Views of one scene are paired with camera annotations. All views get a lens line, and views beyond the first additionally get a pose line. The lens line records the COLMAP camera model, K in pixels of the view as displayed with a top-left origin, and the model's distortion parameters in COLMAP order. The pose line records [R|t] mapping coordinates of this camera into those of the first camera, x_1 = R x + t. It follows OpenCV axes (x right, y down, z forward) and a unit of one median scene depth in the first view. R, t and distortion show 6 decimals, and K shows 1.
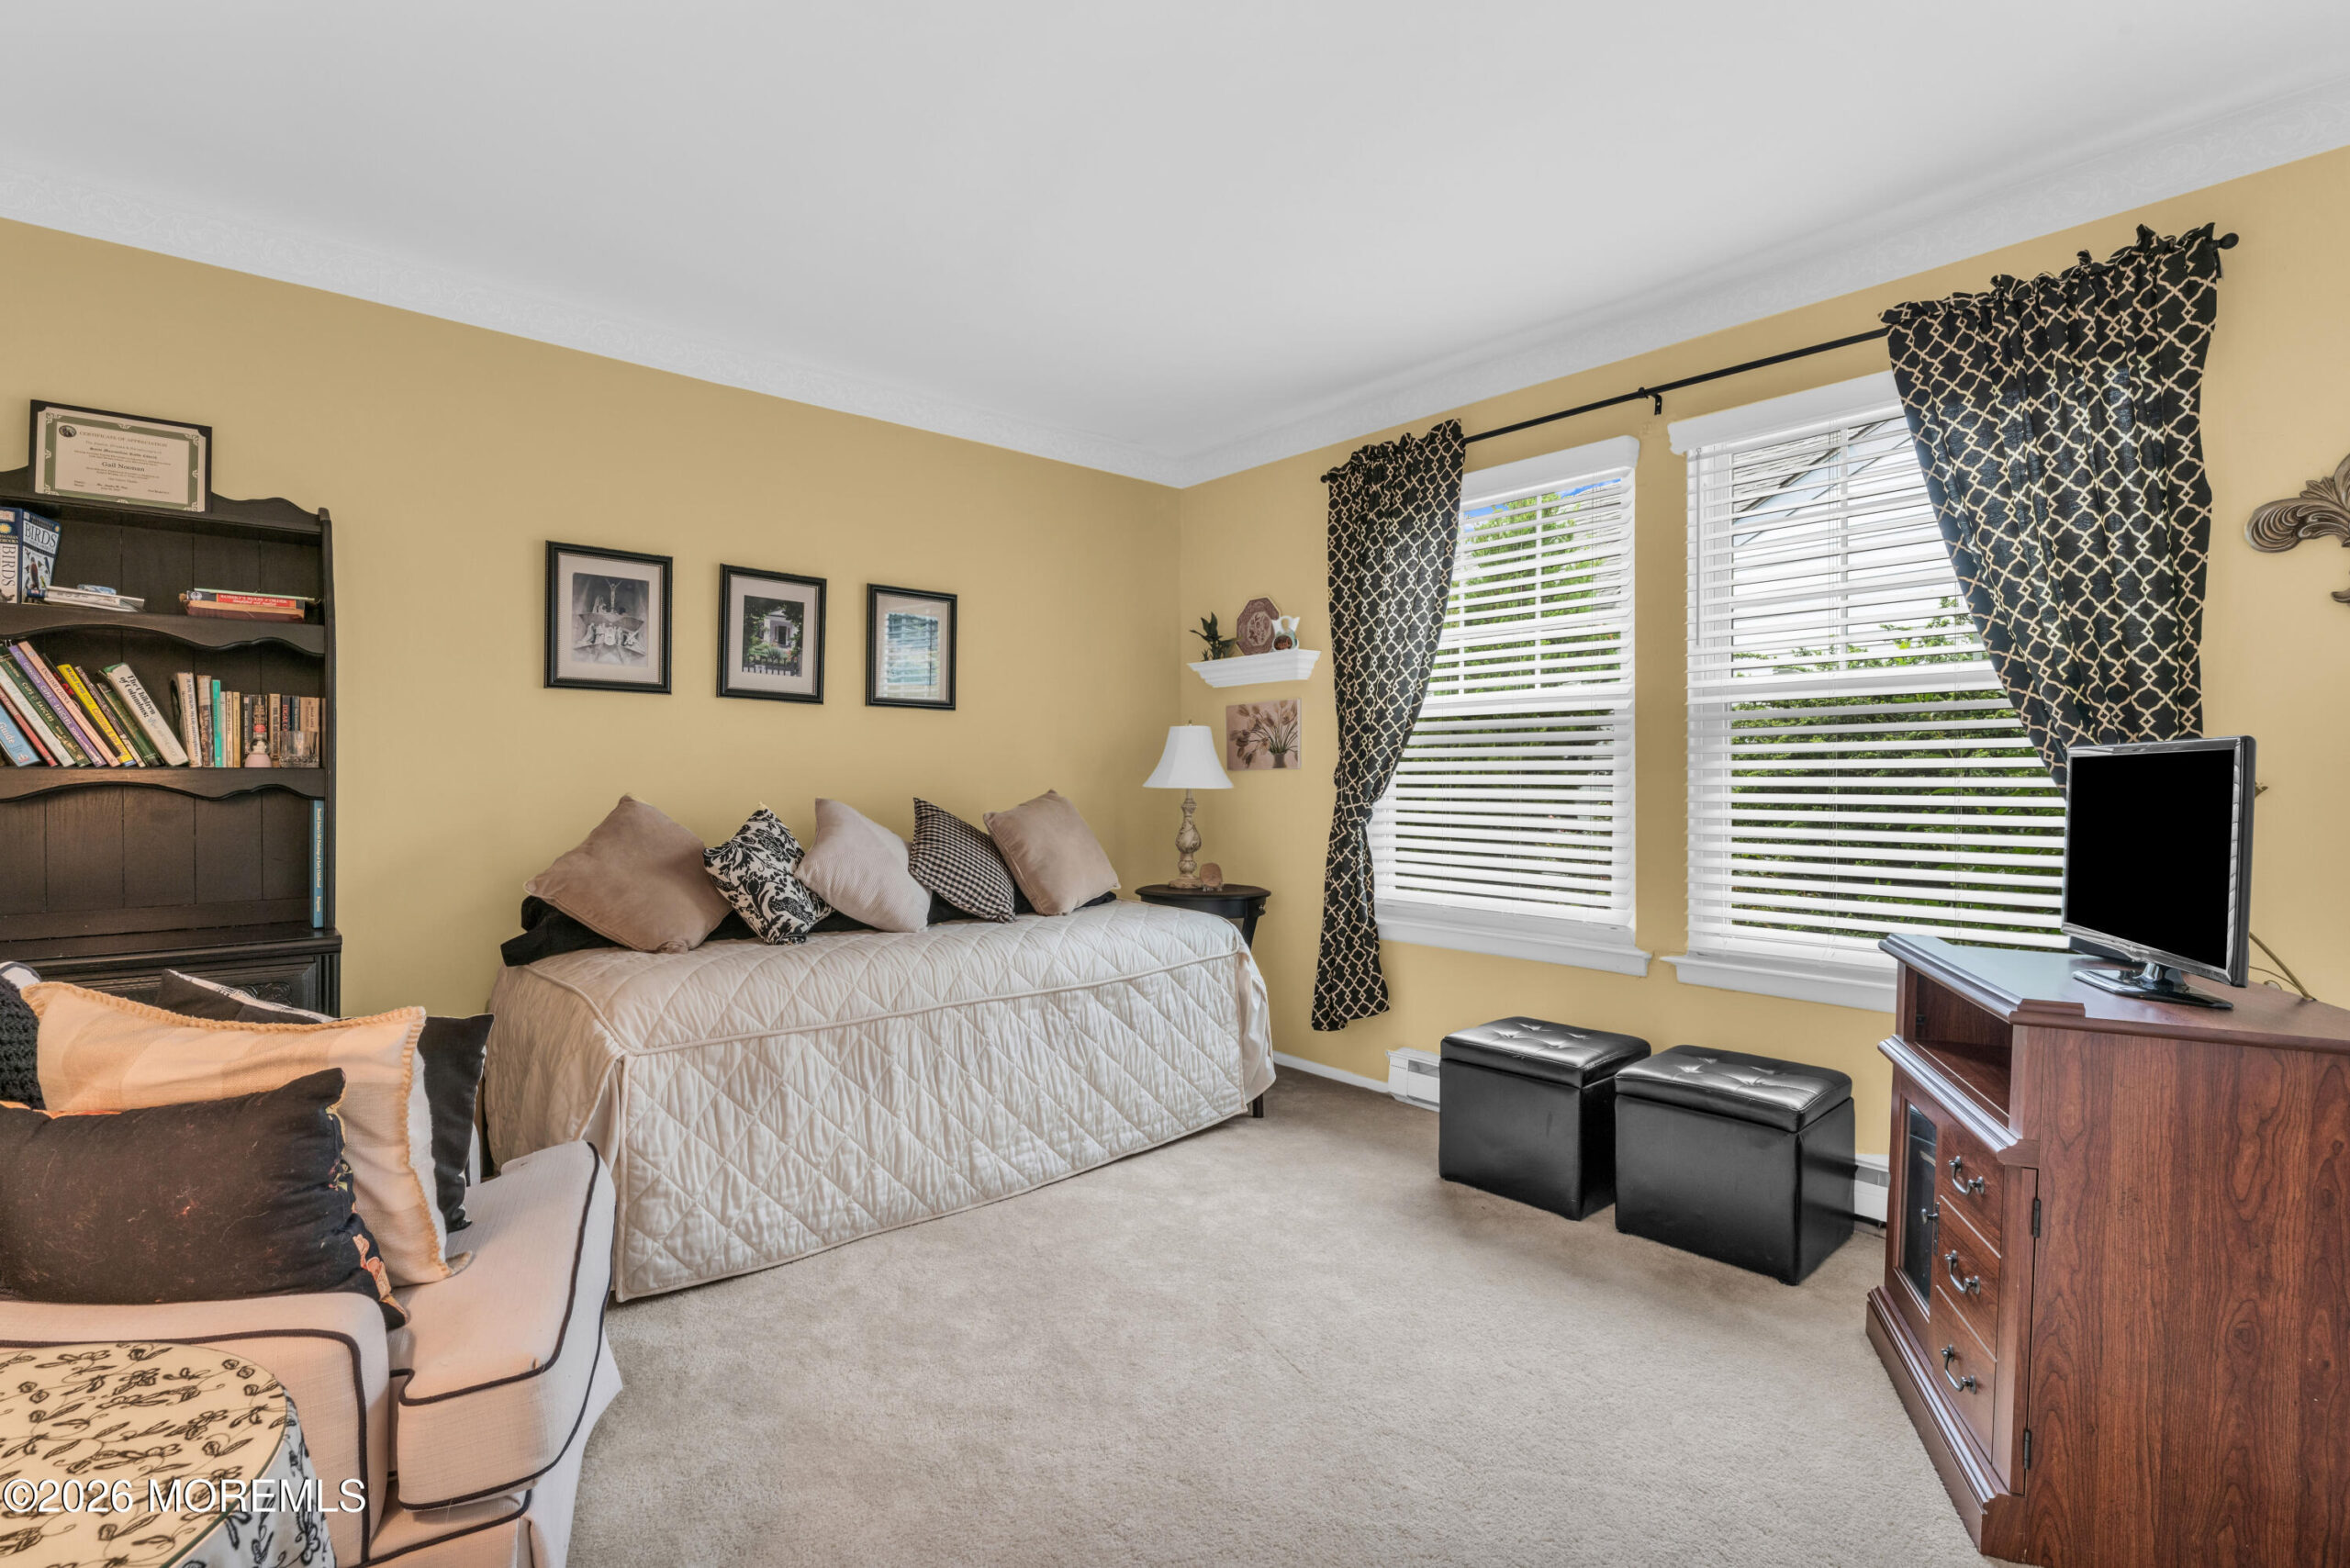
lens RADIAL K [[1099.7, 0, 1182.4], [0, 1099.7, 752.2], [0, 0, 1]] dist [0.002971, 0.000465]
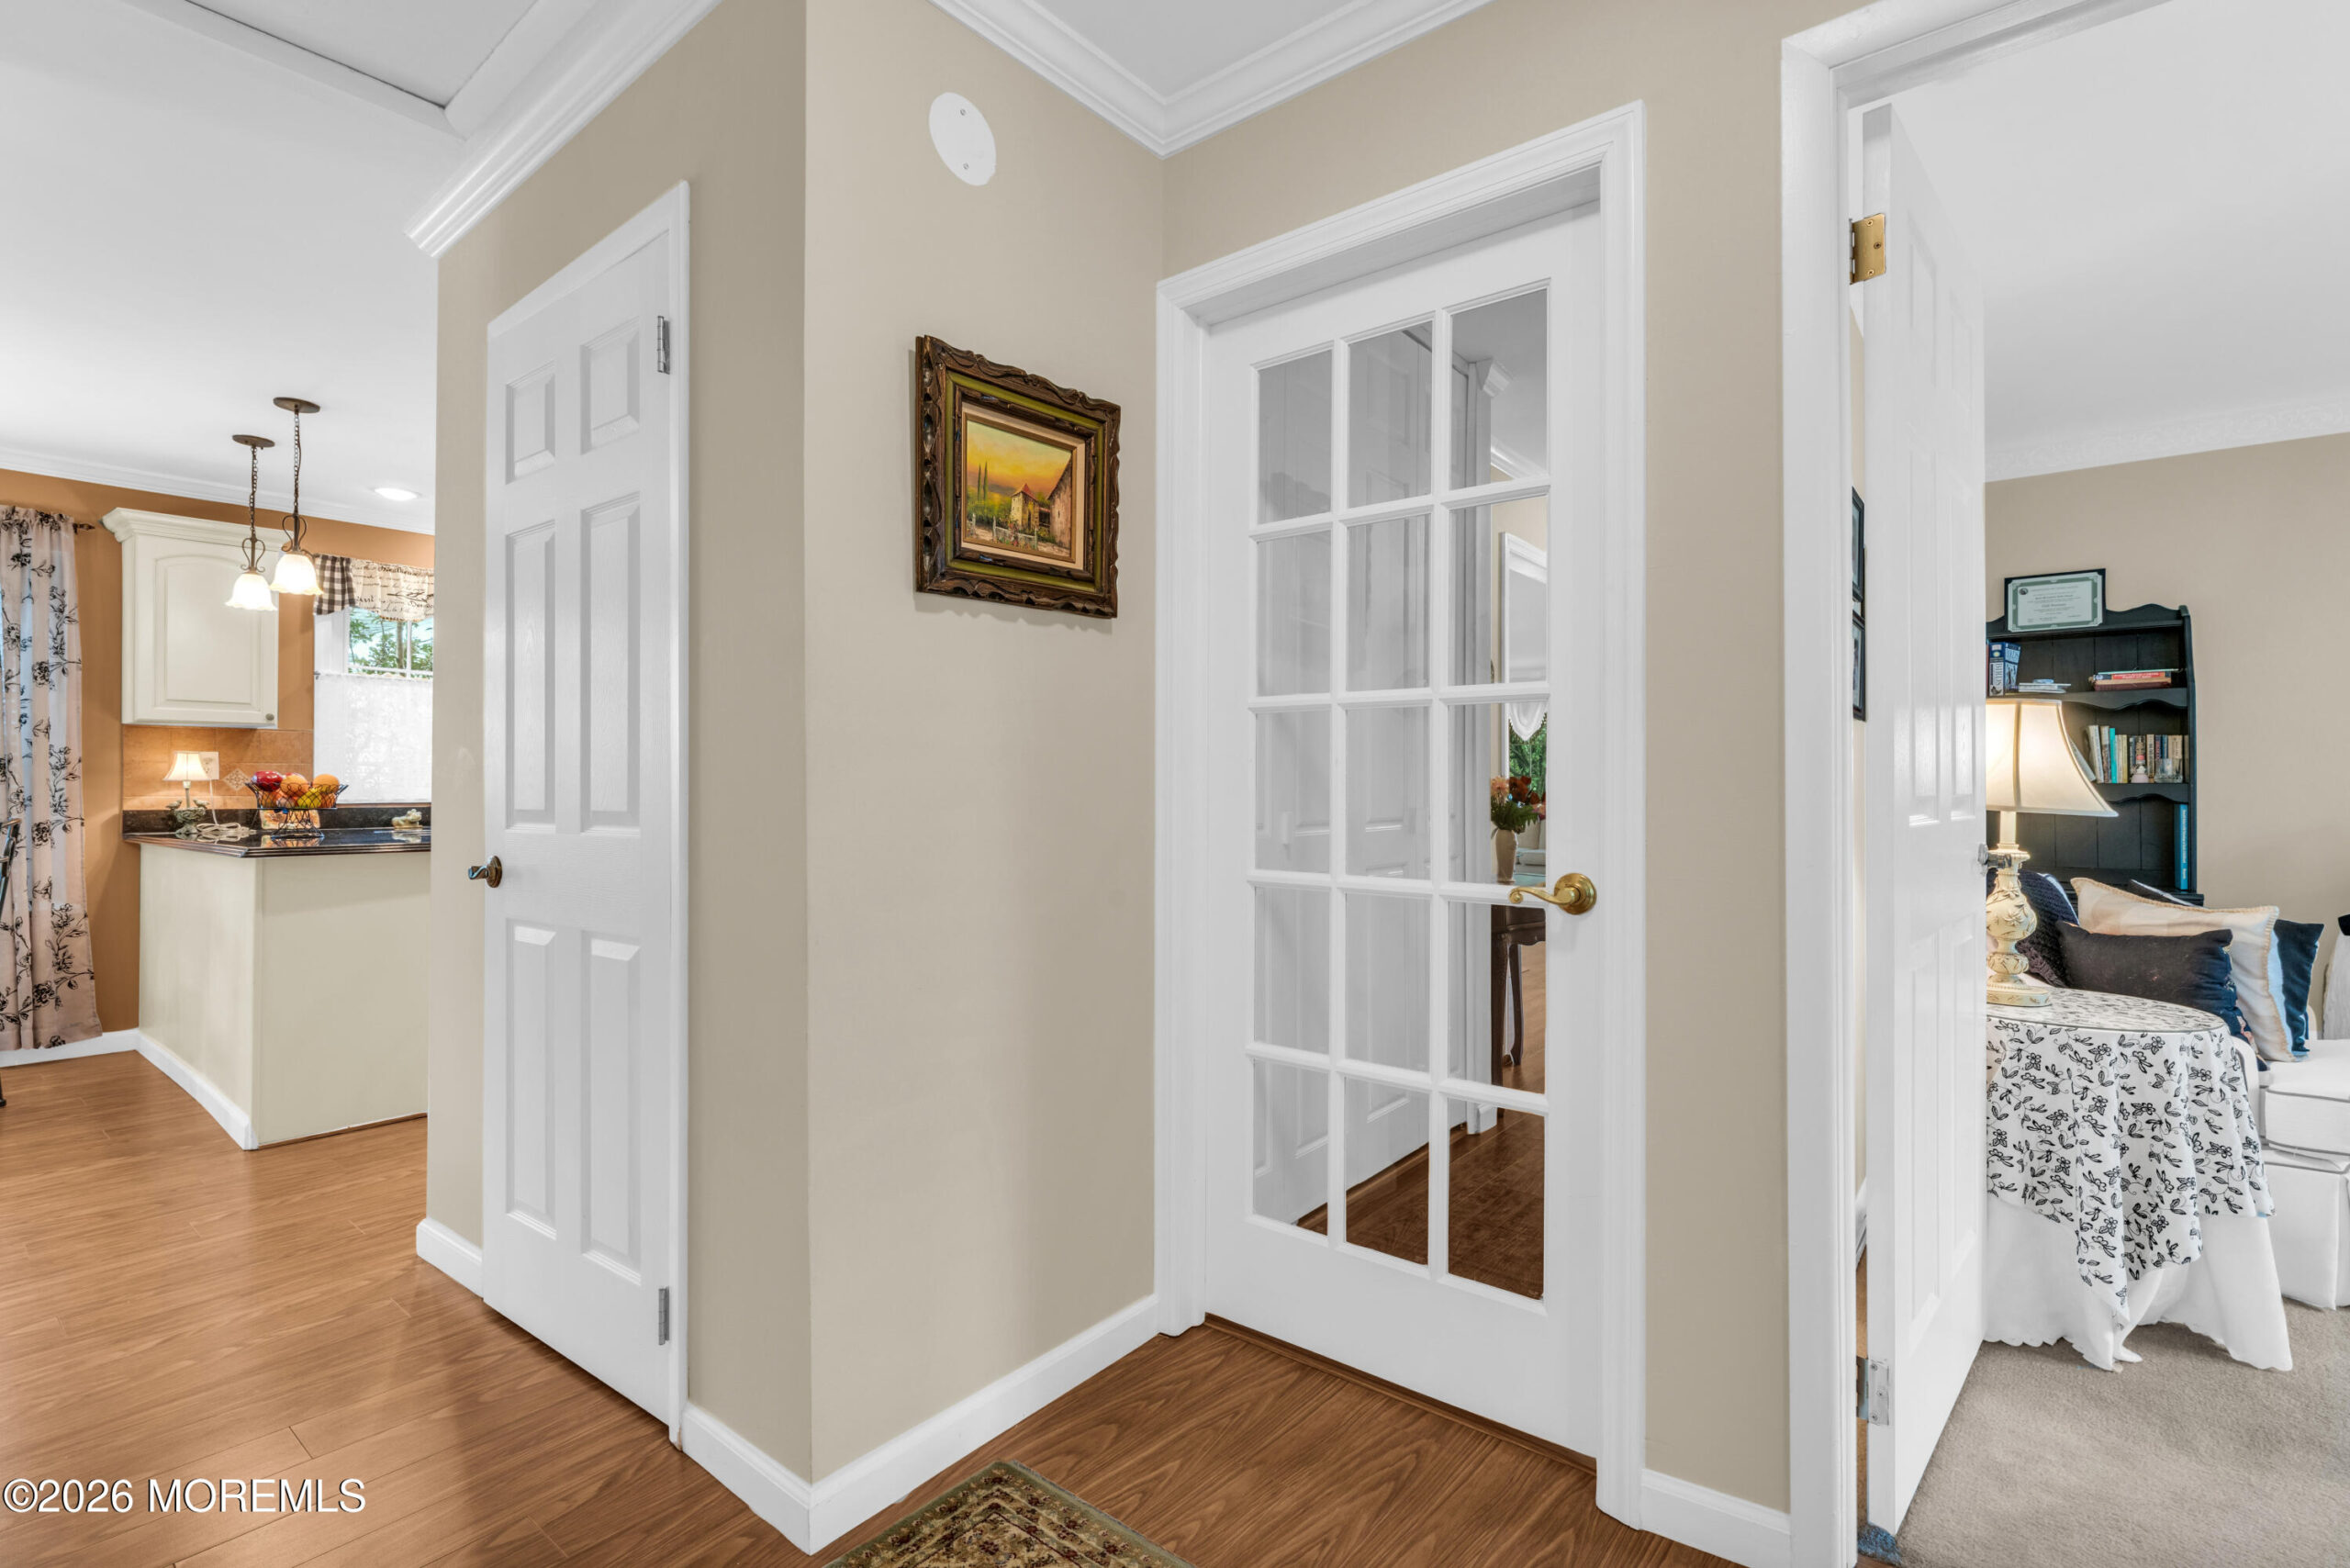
lens RADIAL K [[1067.9, 0, 1140.2], [0, 1067.9, 784.6], [0, 0, 1]] dist [-0.001643, -0.000079]
pose [[0.161745, 0.002475, -0.986829, 0.433086], [0.016690, 0.999847, 0.005243, -0.015625], [0.986691, -0.017319, 0.161679, -0.658595]]
